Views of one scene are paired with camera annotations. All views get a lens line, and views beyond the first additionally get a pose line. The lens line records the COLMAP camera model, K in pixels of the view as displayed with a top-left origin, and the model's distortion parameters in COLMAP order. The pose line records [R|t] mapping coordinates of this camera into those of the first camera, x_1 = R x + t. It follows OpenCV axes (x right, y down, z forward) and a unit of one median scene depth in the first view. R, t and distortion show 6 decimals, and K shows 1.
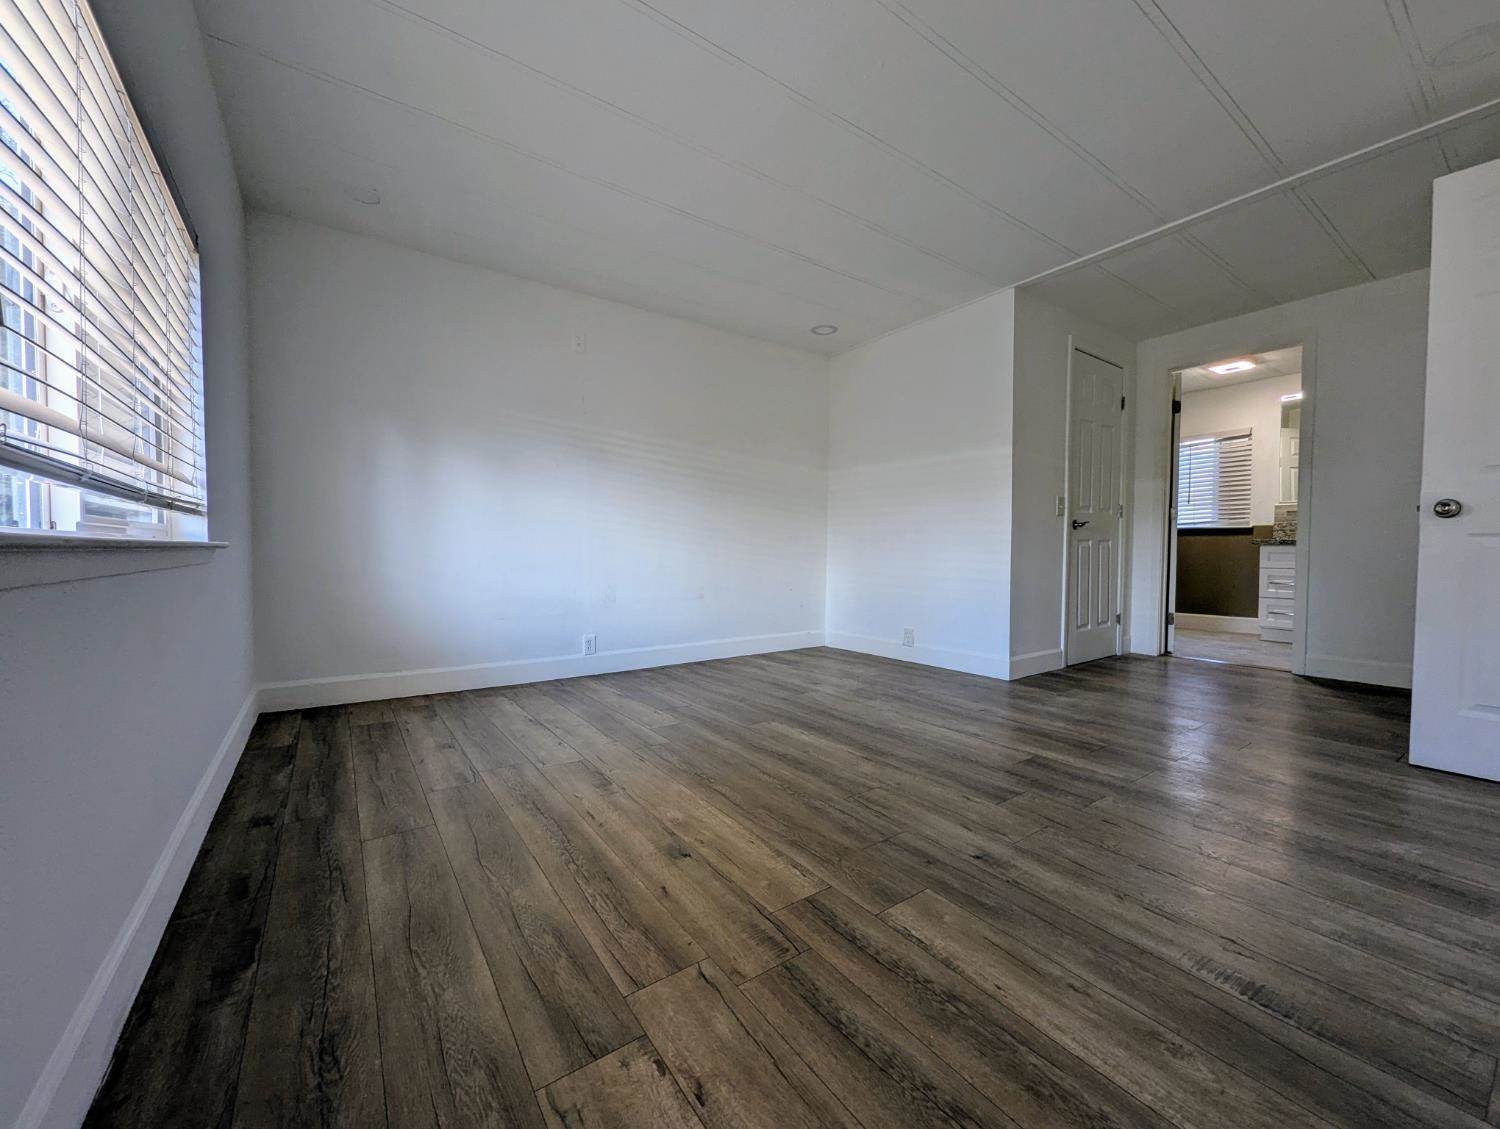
lens RADIAL K [[601.4, 0, 755.9], [0, 601.4, 566.3], [0, 0, 1]] dist [-0.000297, -0.000420]
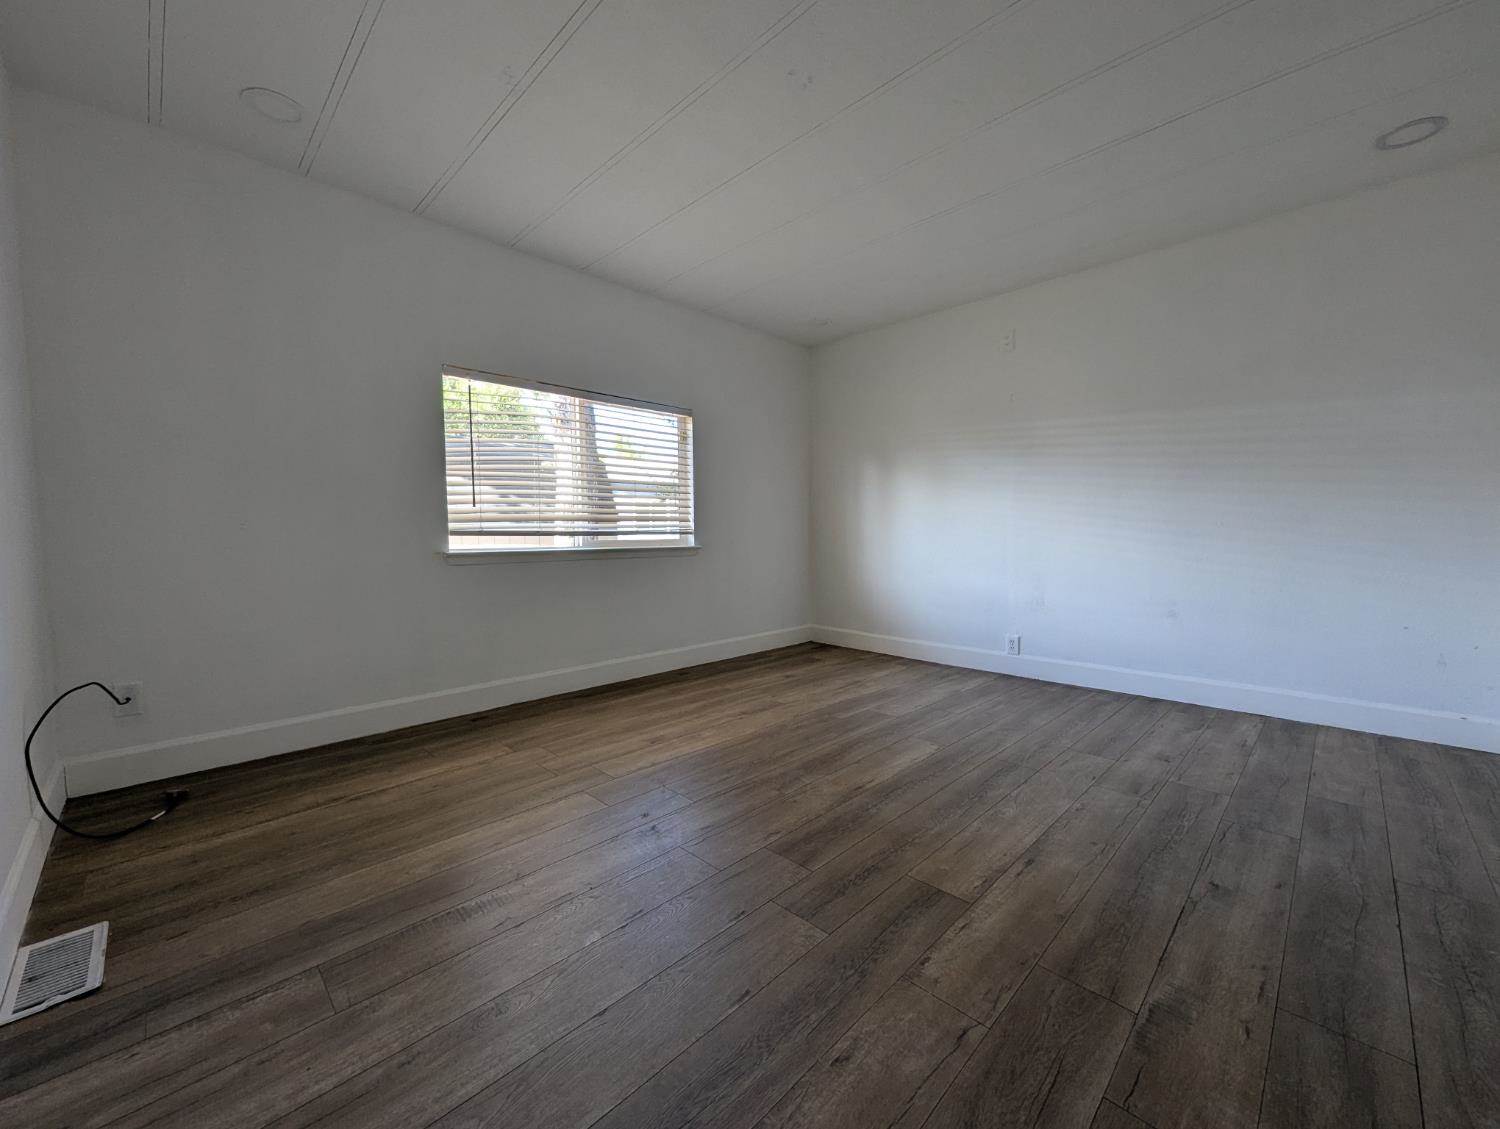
lens RADIAL K [[619.8, 0, 749.0], [0, 619.8, 568.6], [0, 0, 1]] dist [0.002146, -0.000033]
pose [[0.134886, 0.052727, -0.989457, 1.137972], [-0.021760, 0.998500, 0.050242, -0.063255], [0.990622, 0.014753, 0.135831, 0.735378]]
